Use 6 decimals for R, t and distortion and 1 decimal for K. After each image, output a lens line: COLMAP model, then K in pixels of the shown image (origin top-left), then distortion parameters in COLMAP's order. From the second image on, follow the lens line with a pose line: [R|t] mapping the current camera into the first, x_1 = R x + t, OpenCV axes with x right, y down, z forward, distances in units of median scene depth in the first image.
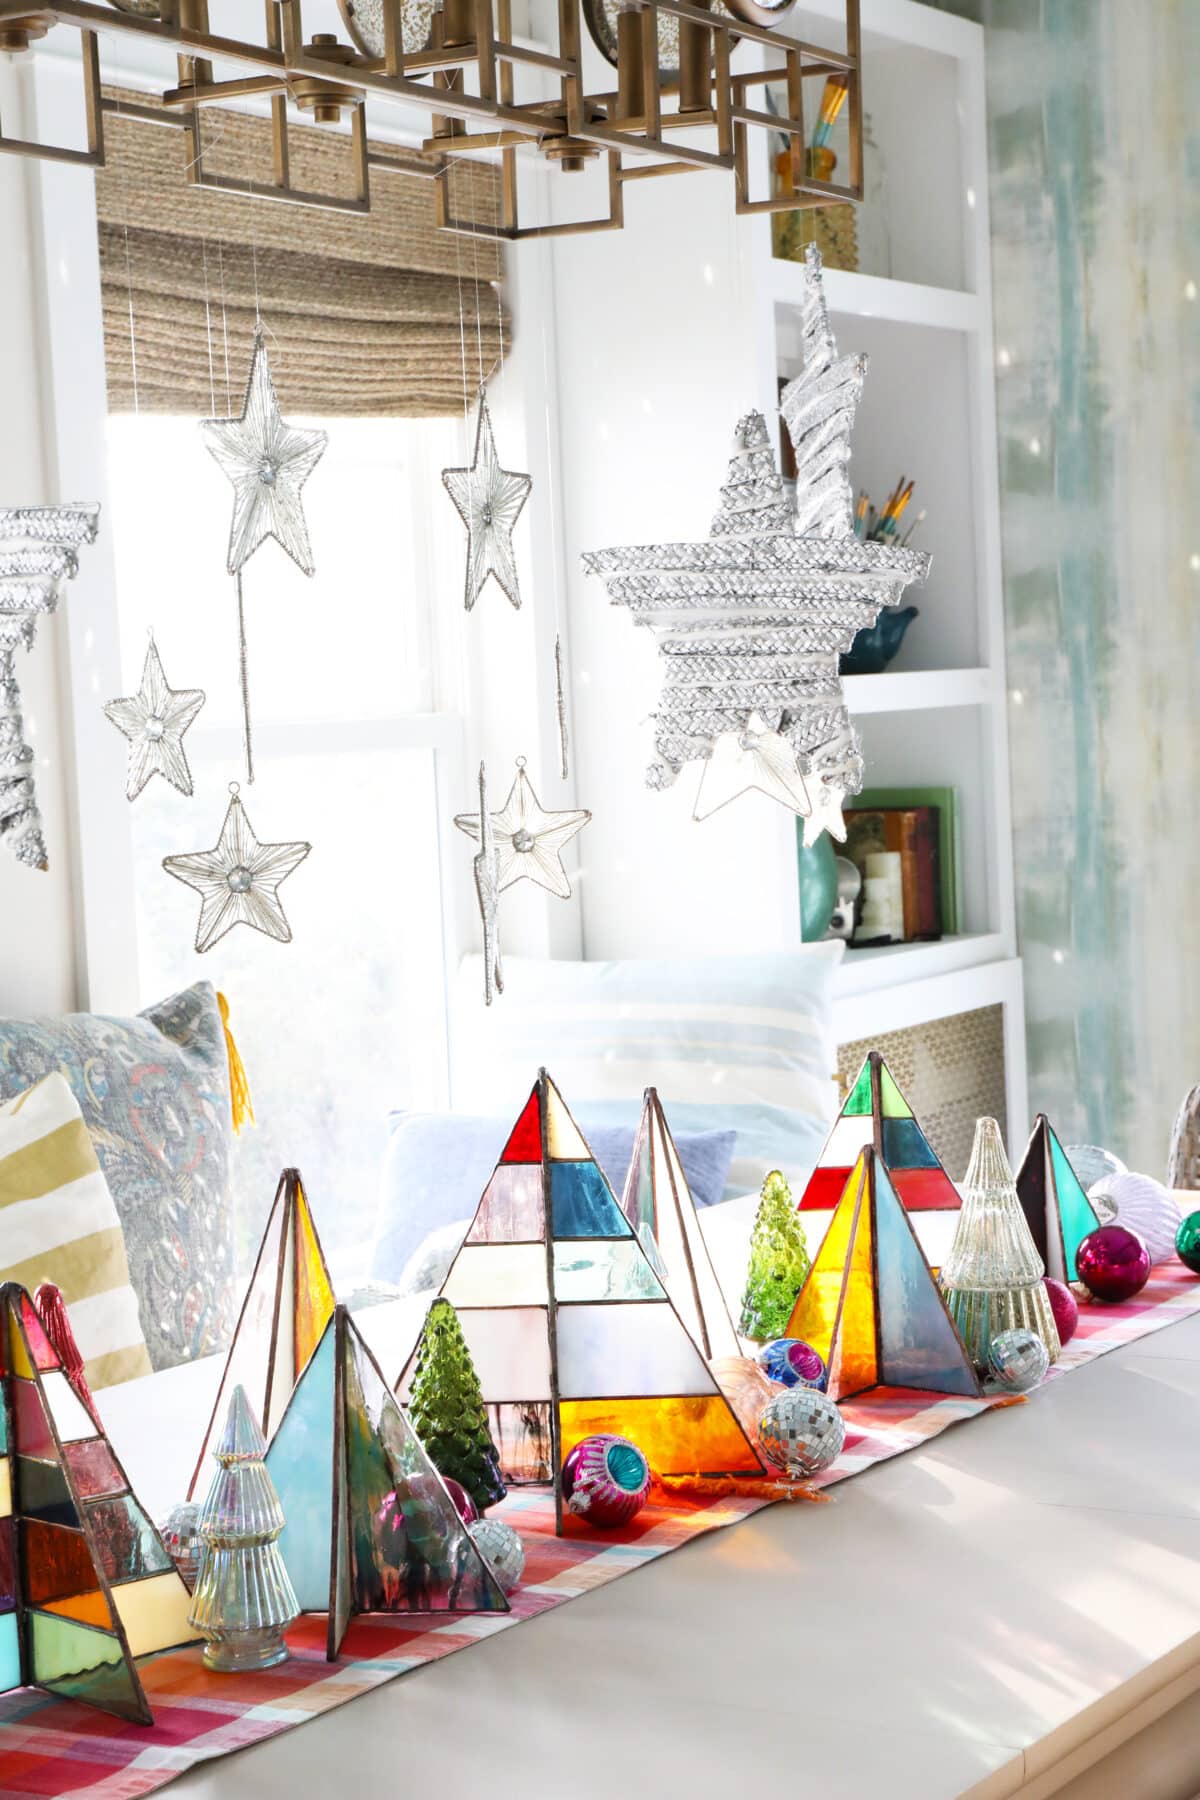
lens RADIAL K [[3433.2, 0, 605.1], [0, 3433.2, 894.4], [0, 0, 1]] dist [0.110940, 0.141025]
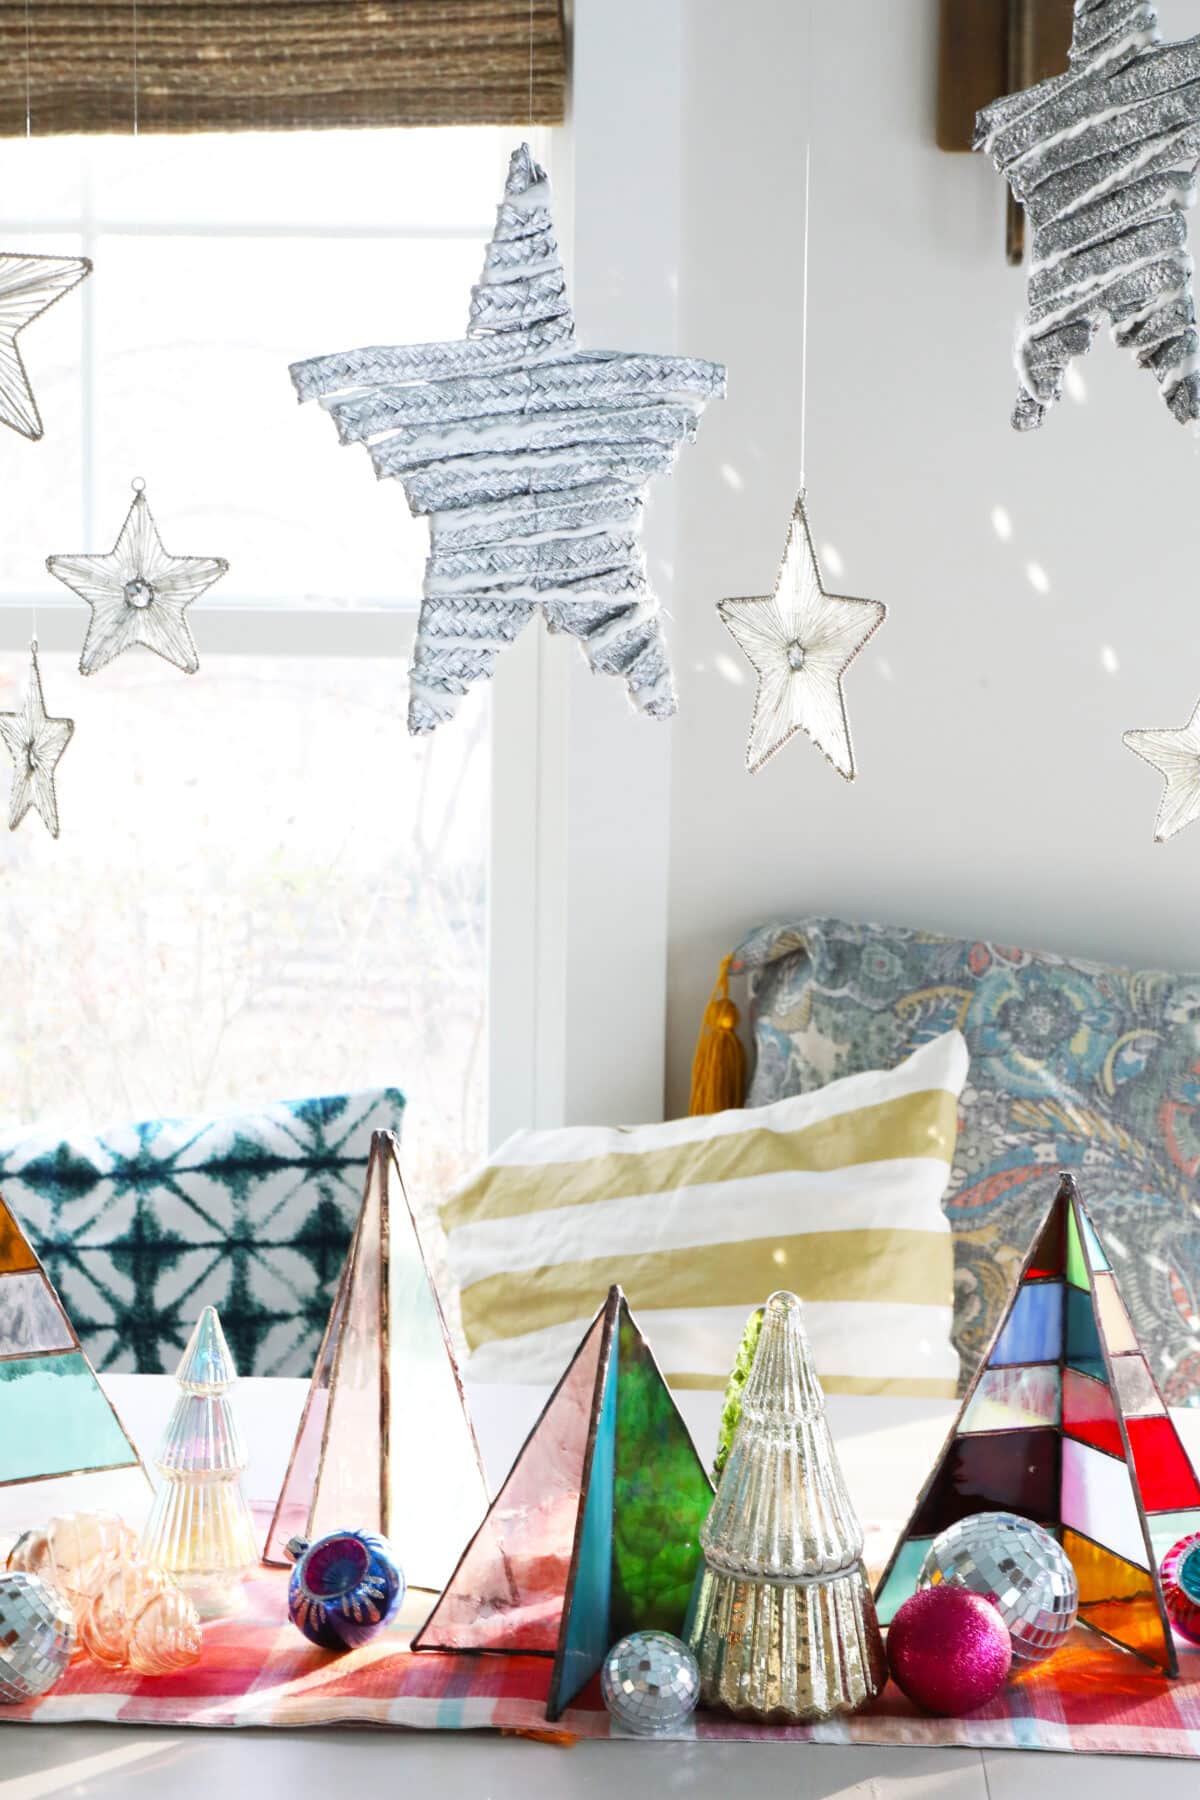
lens RADIAL K [[3308.3, 0, 591.1], [0, 3308.3, 886.4], [0, 0, 1]] dist [0.111656, -0.047852]
pose [[0.489337, 0.111992, -0.864874, 0.444478], [-0.083706, 0.993173, 0.081246, -0.036568], [0.868068, 0.032638, 0.495371, 0.512920]]
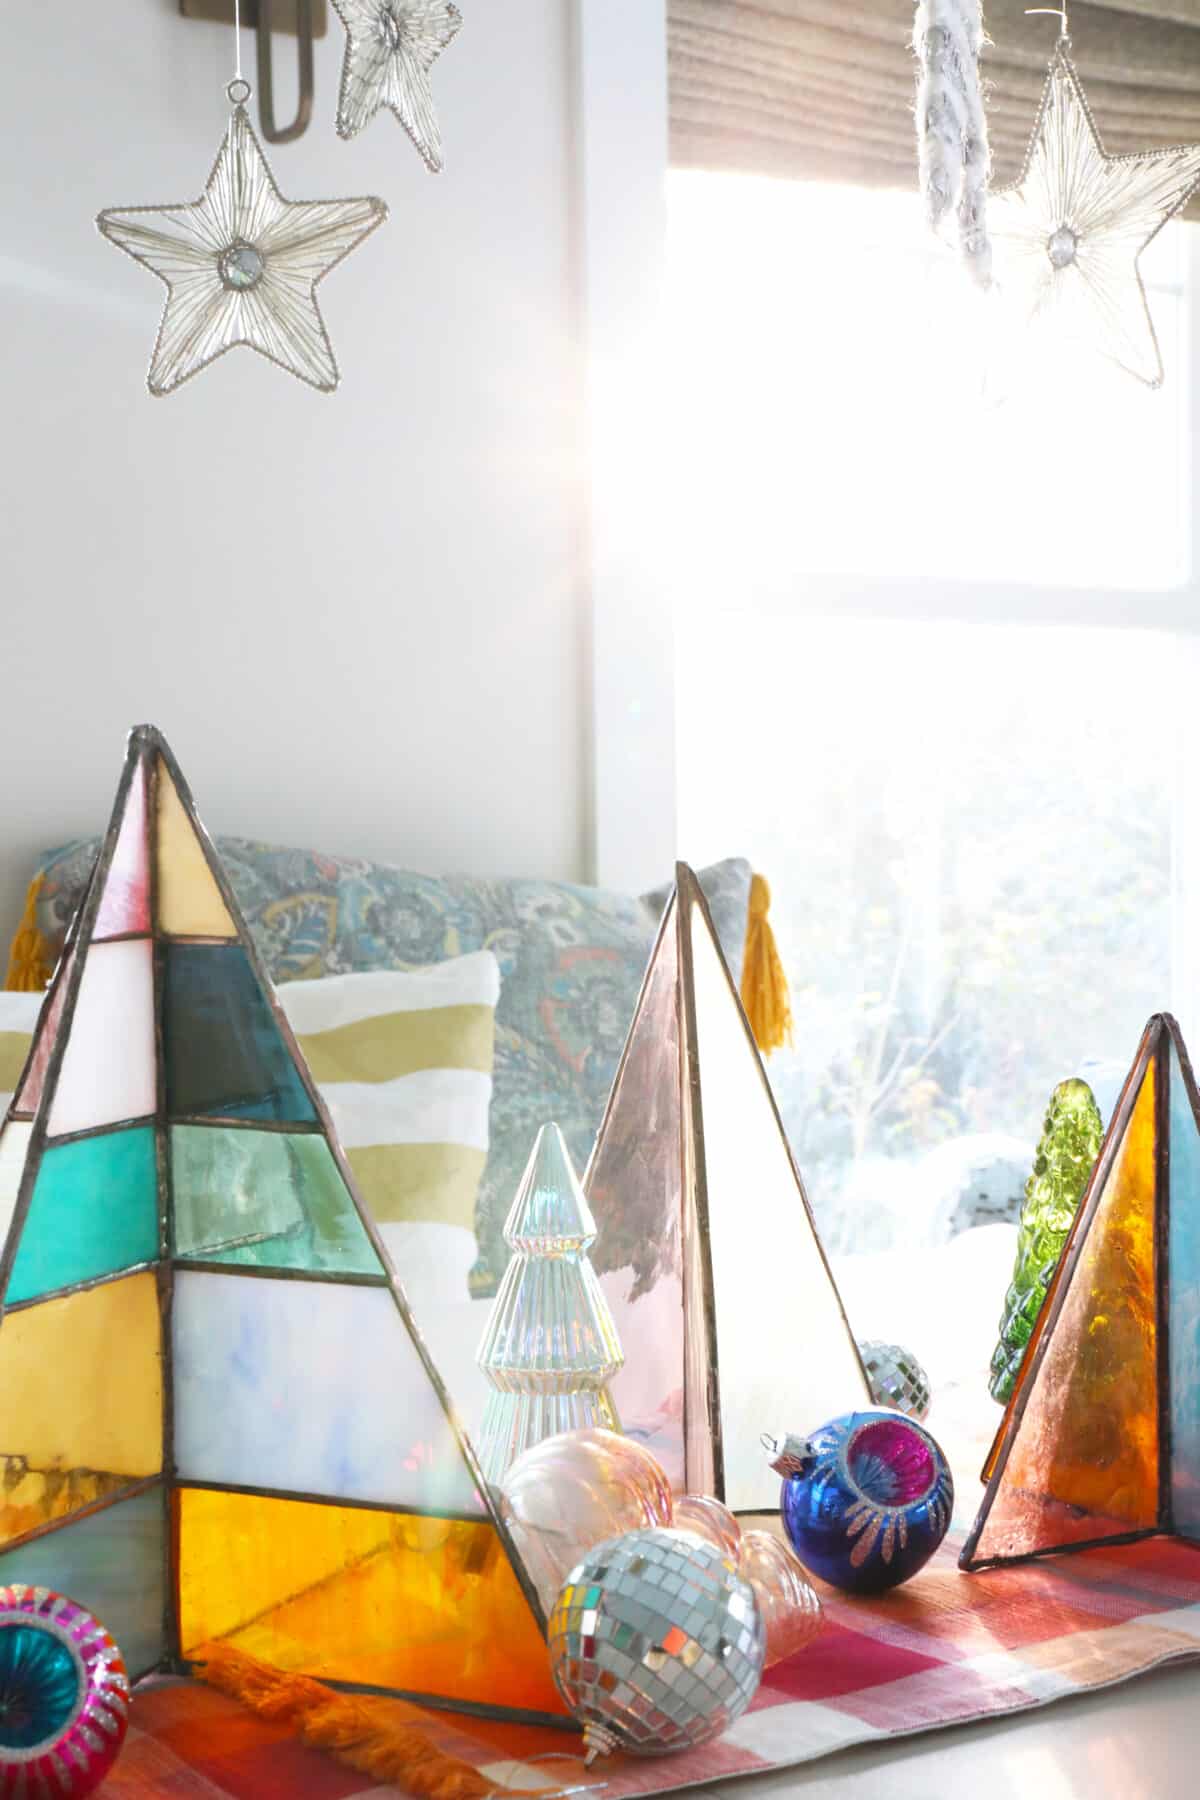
lens RADIAL K [[2674.2, 0, 599.7], [0, 2674.2, 900.5], [0, 0, 1]] dist [0.037966, 0.055772]
pose [[0.903252, 0.039691, -0.427271, 0.122229], [-0.052576, 0.998447, -0.018396, 0.050860], [0.425877, 0.039080, 0.903937, 0.476860]]
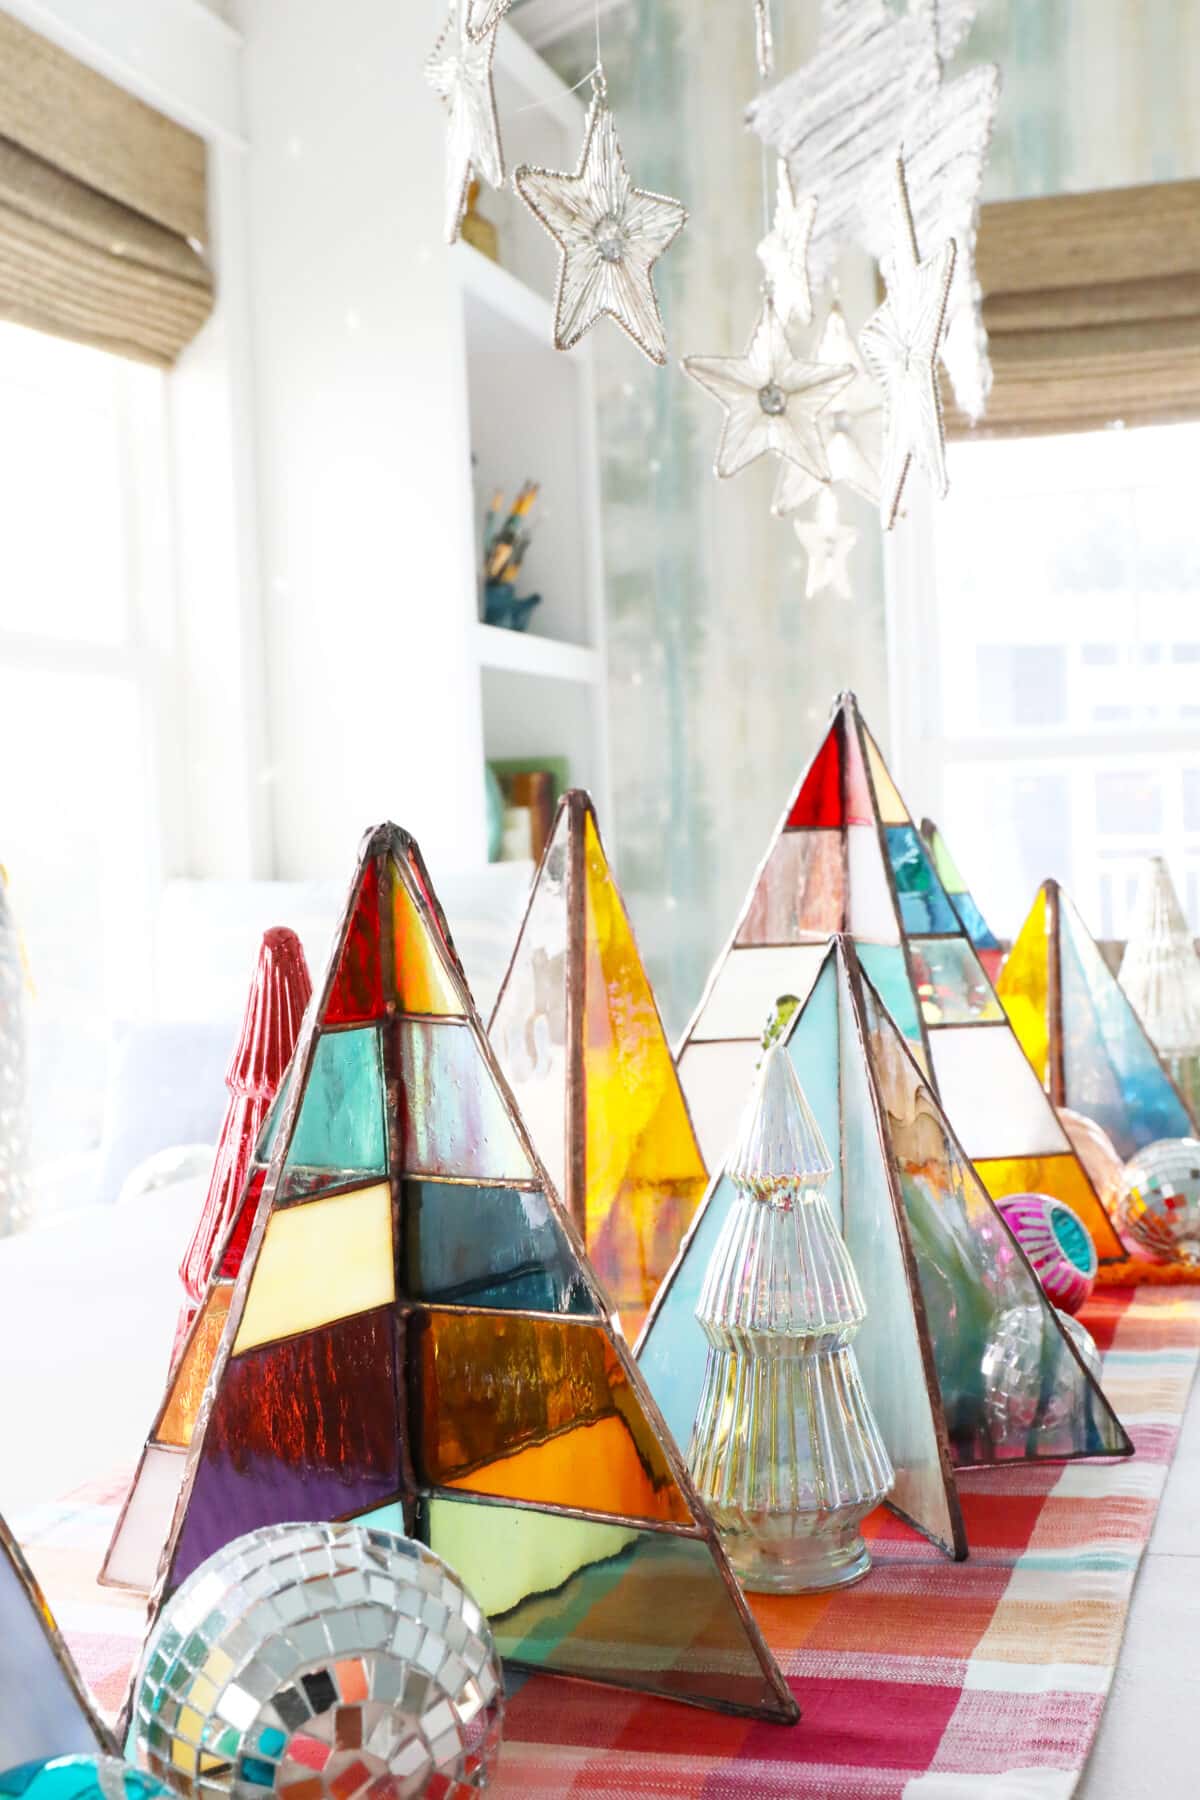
lens RADIAL K [[2302.0, 0, 594.6], [0, 2302.0, 896.2], [0, 0, 1]] dist [0.006427, 0.075214]
pose [[0.965776, -0.000064, 0.259377, -0.126822], [0.013403, 0.998676, -0.049660, 0.076925], [-0.259030, 0.051437, 0.964499, 0.375395]]
